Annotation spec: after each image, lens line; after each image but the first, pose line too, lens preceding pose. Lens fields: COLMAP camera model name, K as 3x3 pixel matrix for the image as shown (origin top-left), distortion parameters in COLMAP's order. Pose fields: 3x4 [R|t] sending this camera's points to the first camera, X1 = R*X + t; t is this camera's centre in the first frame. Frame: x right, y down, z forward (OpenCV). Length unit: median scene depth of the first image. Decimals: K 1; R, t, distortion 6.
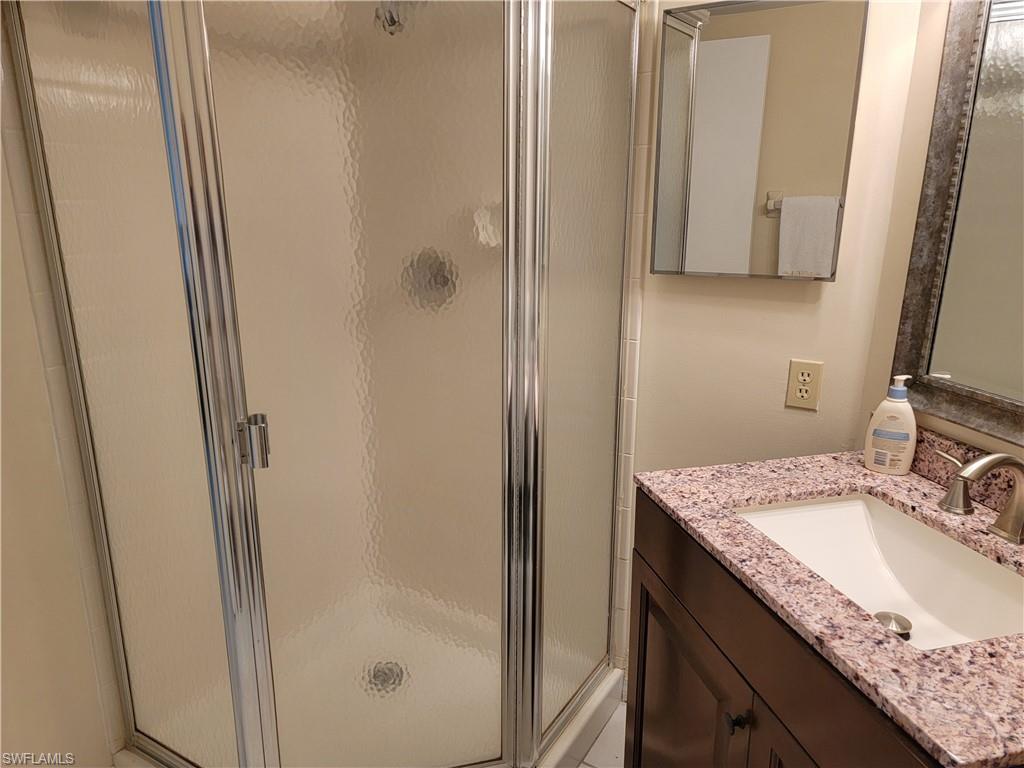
lens RADIAL K [[711.2, 0, 517.5], [0, 711.2, 390.8], [0, 0, 1]] dist [0.077304, -0.066502]
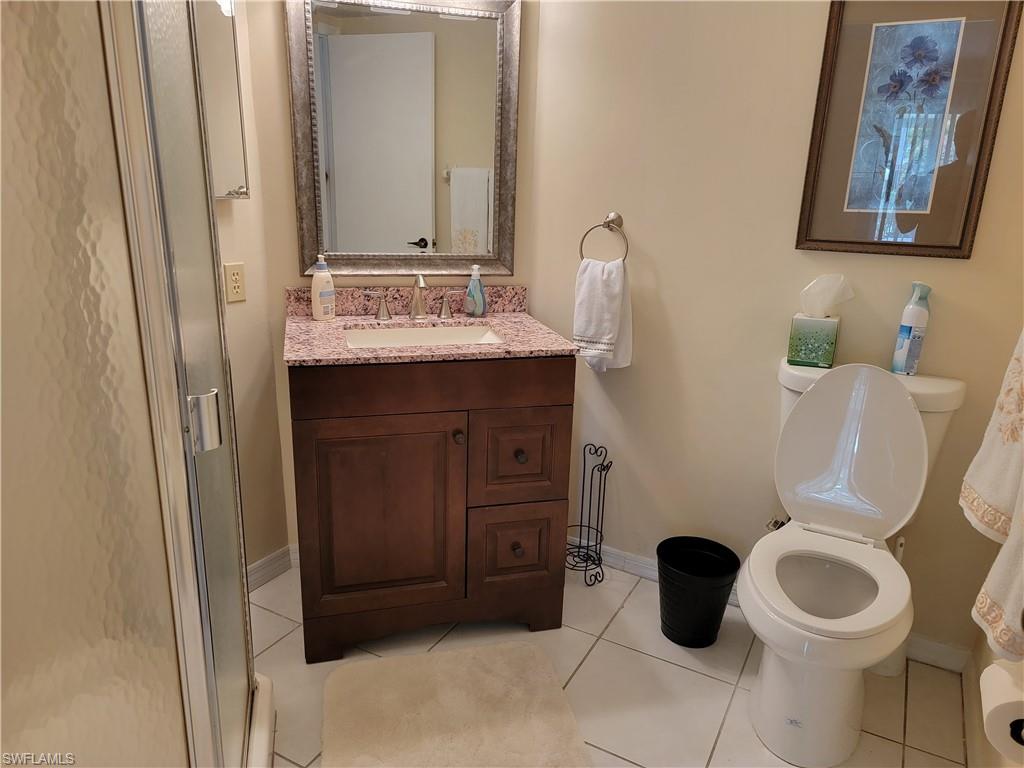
lens RADIAL K [[711.2, 0, 517.5], [0, 711.2, 390.8], [0, 0, 1]] dist [0.077304, -0.066502]
pose [[-0.058494, -0.287281, 0.956059, -1.073082], [0.227866, 0.928574, 0.292964, -0.106313], [-0.971934, 0.234989, 0.011146, 0.635068]]
